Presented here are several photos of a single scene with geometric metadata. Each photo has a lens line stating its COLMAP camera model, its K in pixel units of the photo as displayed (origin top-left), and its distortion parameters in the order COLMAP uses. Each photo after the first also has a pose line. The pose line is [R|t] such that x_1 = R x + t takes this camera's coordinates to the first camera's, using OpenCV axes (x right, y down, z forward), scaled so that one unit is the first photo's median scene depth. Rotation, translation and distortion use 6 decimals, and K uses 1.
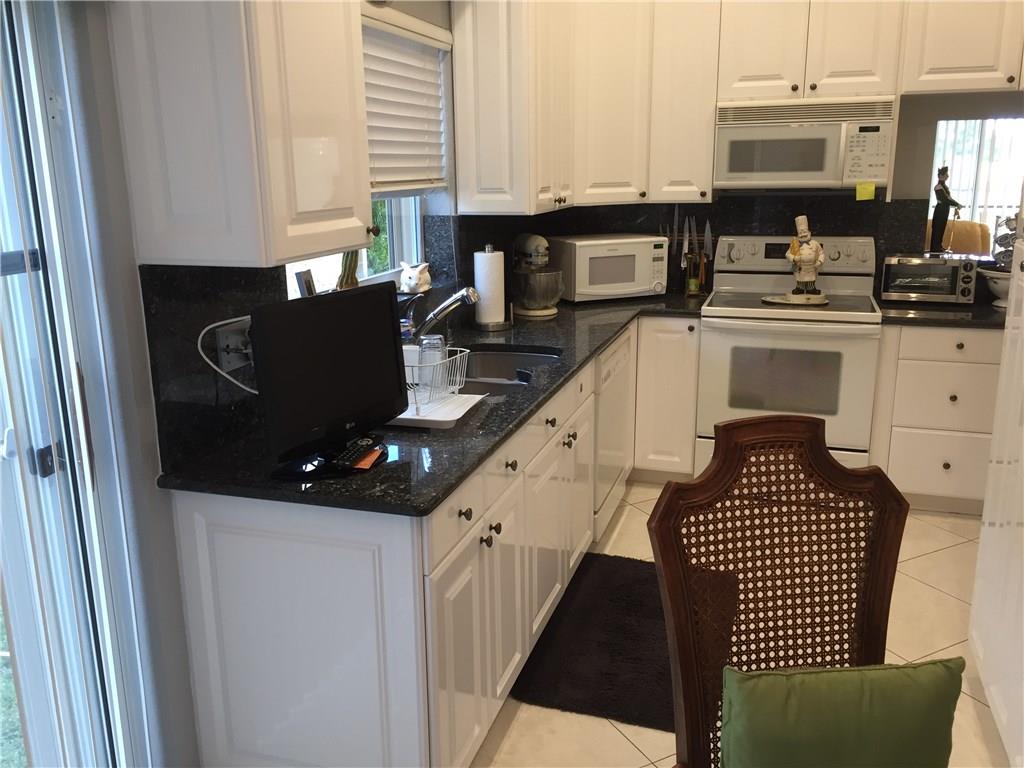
lens RADIAL K [[892.1, 0, 516.3], [0, 892.1, 383.6], [0, 0, 1]] dist [0.092457, -0.122938]
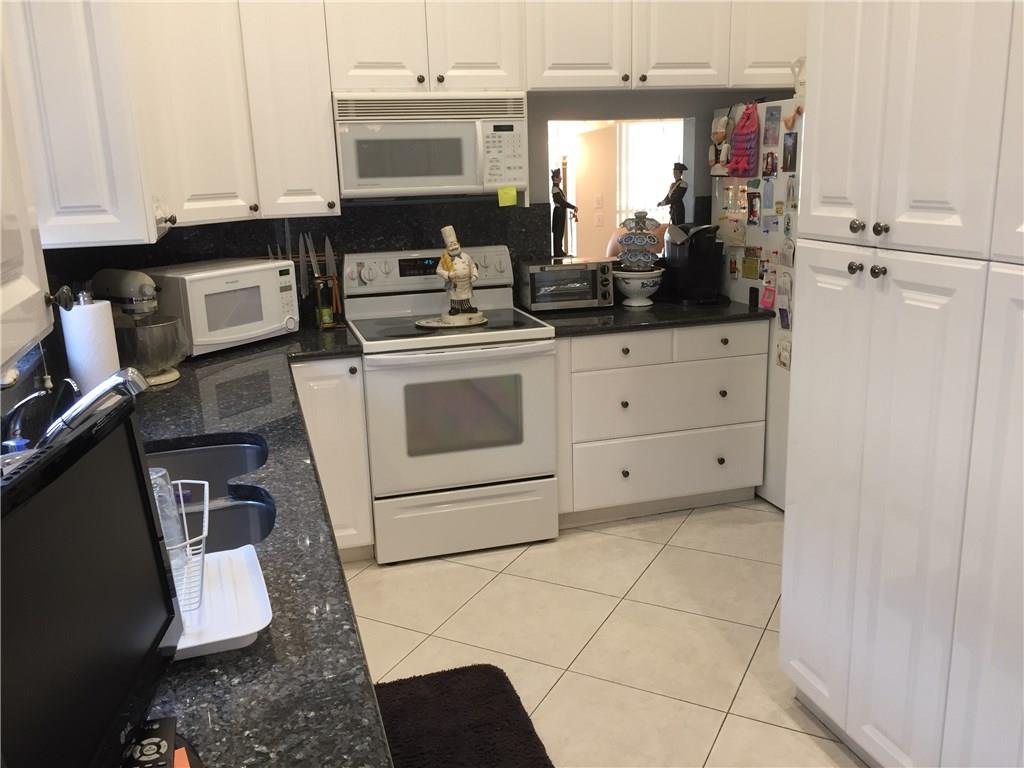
lens RADIAL K [[873.6, 0, 513.8], [0, 873.6, 382.0], [0, 0, 1]] dist [0.044652, -0.001940]
pose [[0.822671, -0.151489, 0.547964, -0.118992], [0.156411, 0.986960, 0.038029, -0.058411], [-0.546579, 0.054422, 0.835637, 0.260584]]
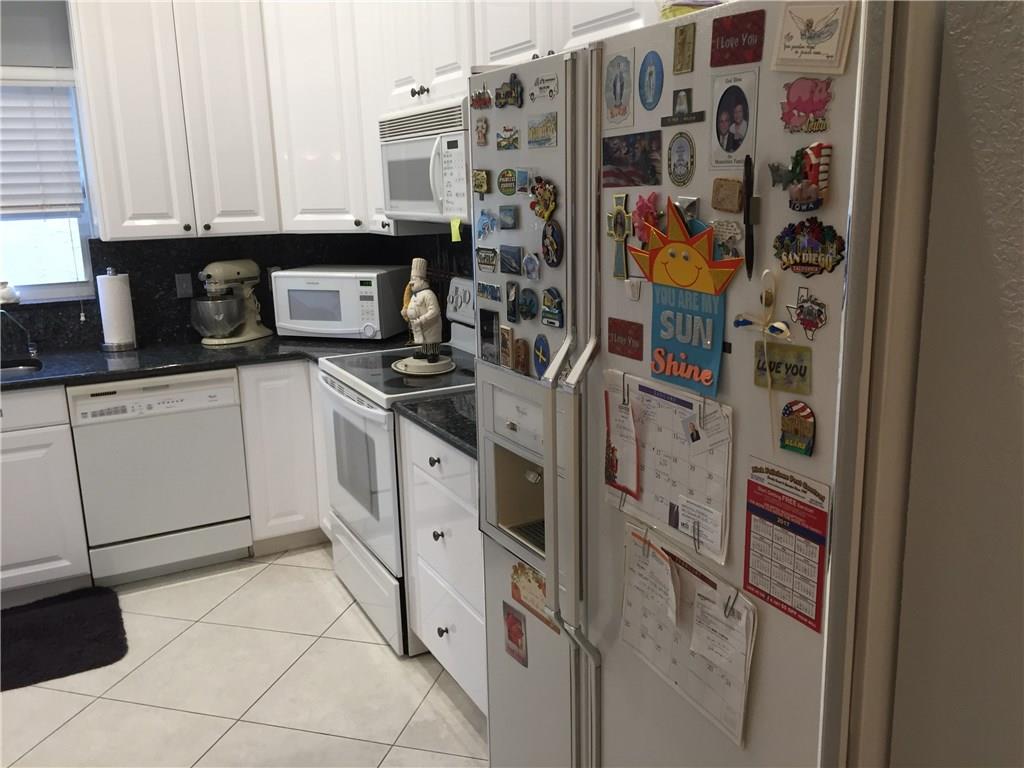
lens RADIAL K [[892.1, 0, 516.3], [0, 892.1, 383.6], [0, 0, 1]] dist [0.092457, -0.122938]
pose [[0.708294, 0.150297, -0.689733, 0.910462], [-0.152583, 0.986570, 0.058291, -0.137037], [0.689230, 0.063955, 0.721714, 0.511043]]
